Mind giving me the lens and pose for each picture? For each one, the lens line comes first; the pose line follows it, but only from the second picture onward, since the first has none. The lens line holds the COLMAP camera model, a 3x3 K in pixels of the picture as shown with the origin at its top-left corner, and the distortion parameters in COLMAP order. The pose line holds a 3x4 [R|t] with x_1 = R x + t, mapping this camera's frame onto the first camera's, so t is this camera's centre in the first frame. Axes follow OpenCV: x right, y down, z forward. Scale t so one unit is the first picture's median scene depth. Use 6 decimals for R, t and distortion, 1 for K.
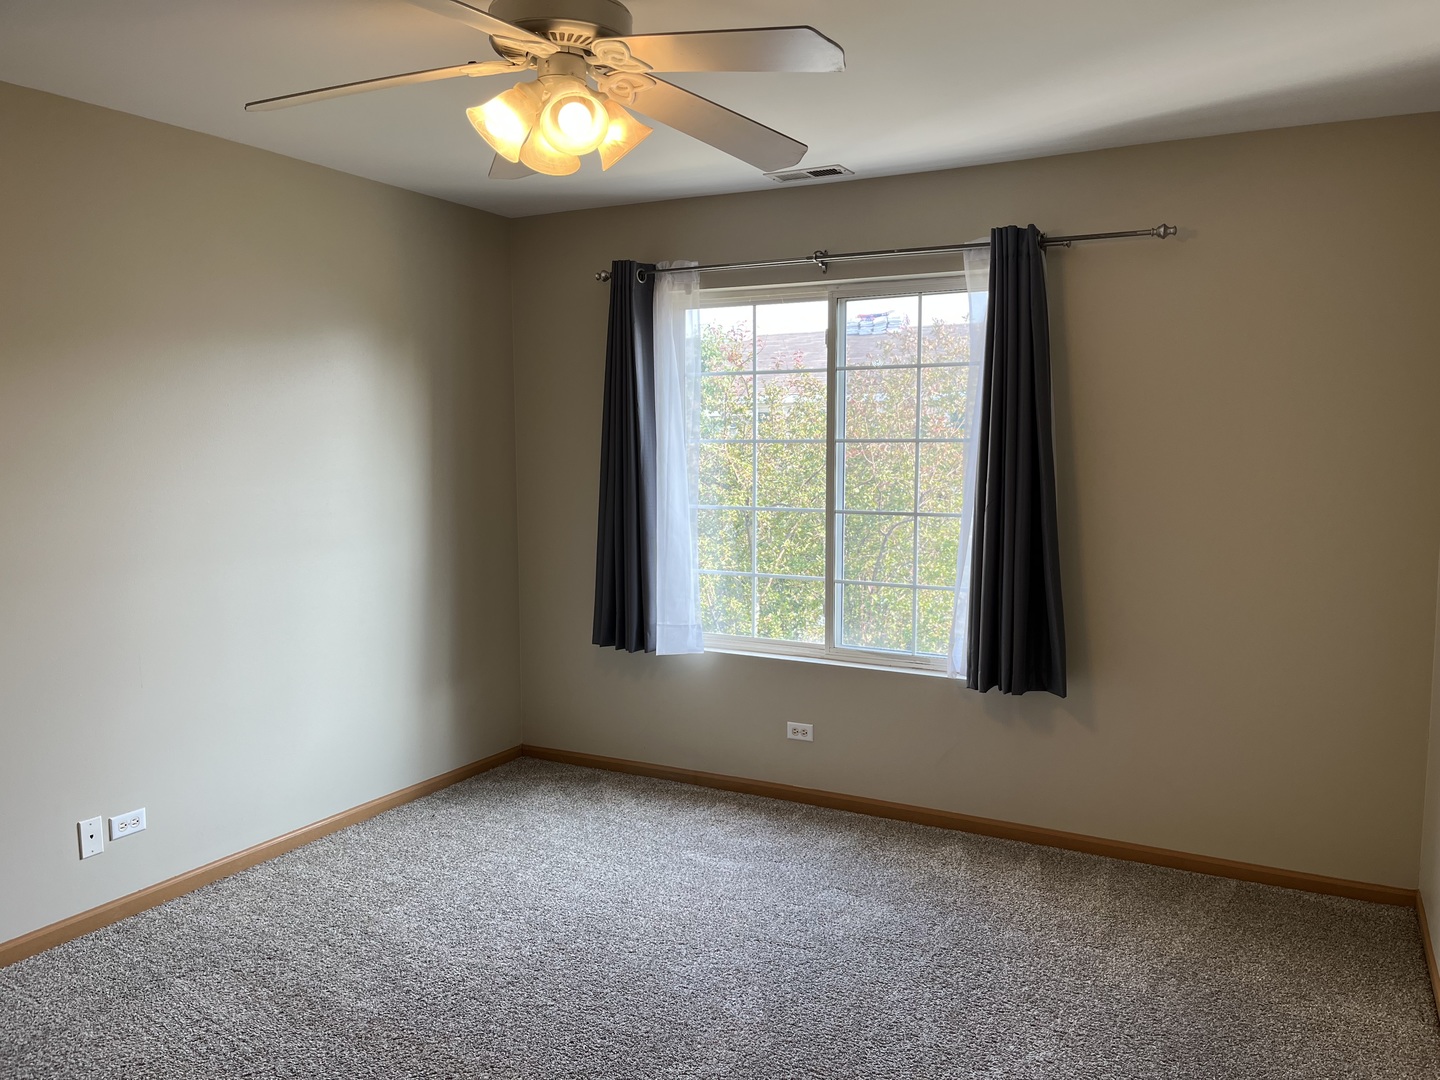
lens RADIAL K [[1088.3, 0, 720.4], [0, 1088.3, 535.9], [0, 0, 1]] dist [0.065930, -0.092708]
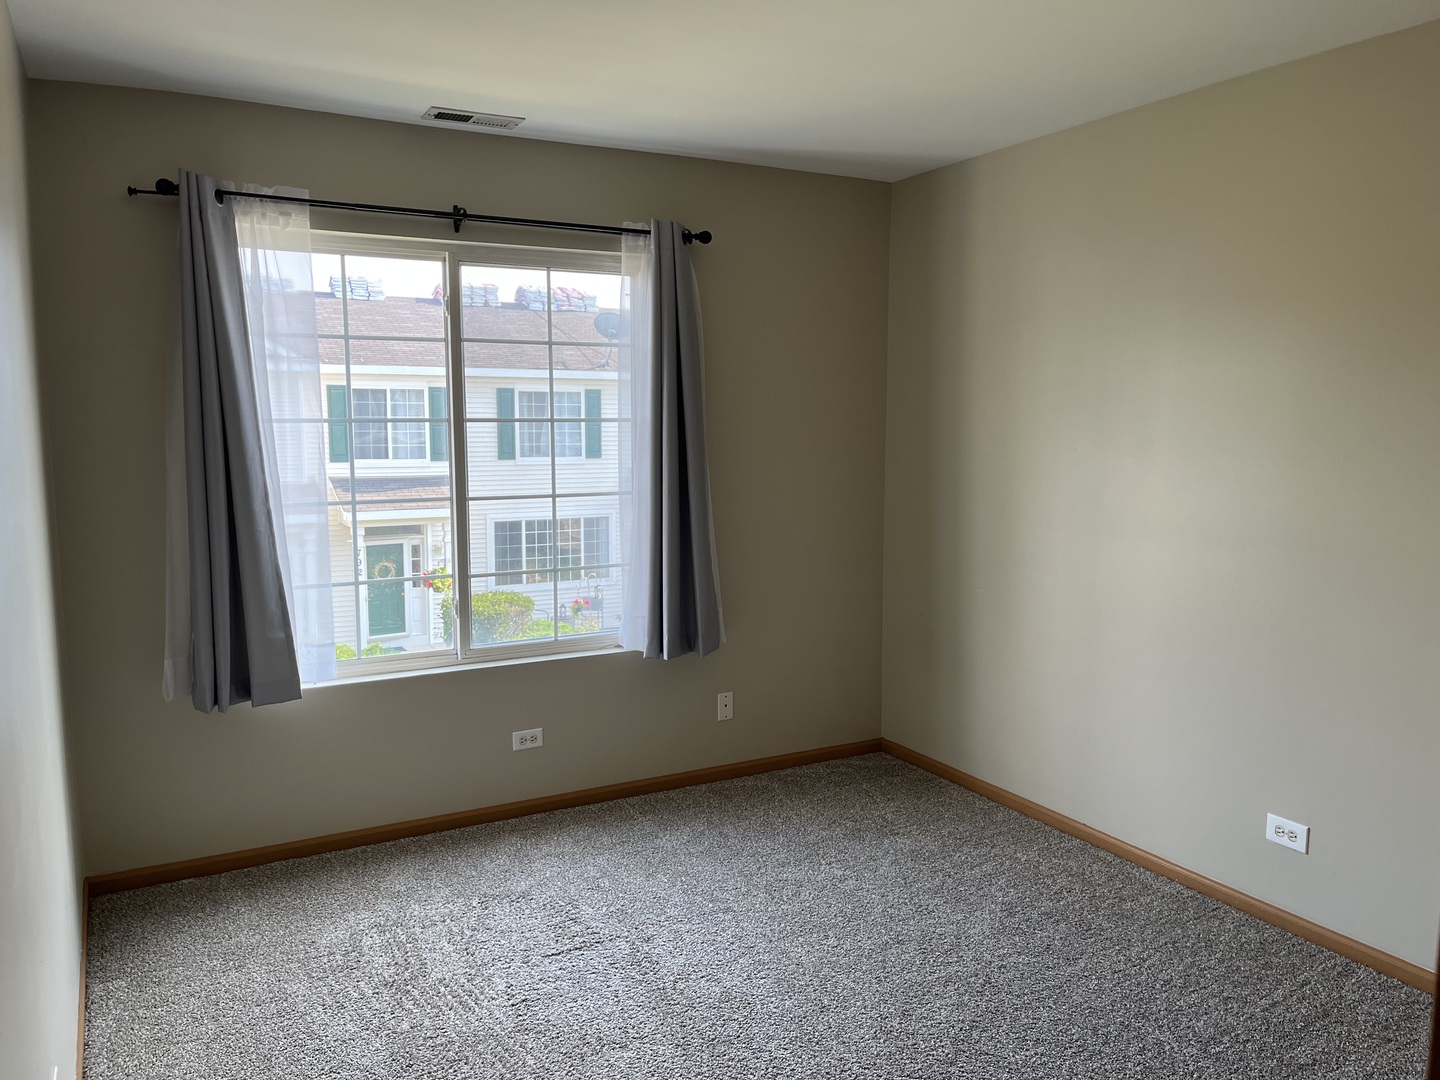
lens RADIAL K [[1088.3, 0, 719.8], [0, 1088.3, 543.4], [0, 0, 1]] dist [0.065930, -0.092708]
pose [[0.559653, -0.100840, 0.822569, -0.538982], [0.075422, 0.994648, 0.070621, -0.034512], [-0.825288, 0.022517, 0.564263, 0.323112]]
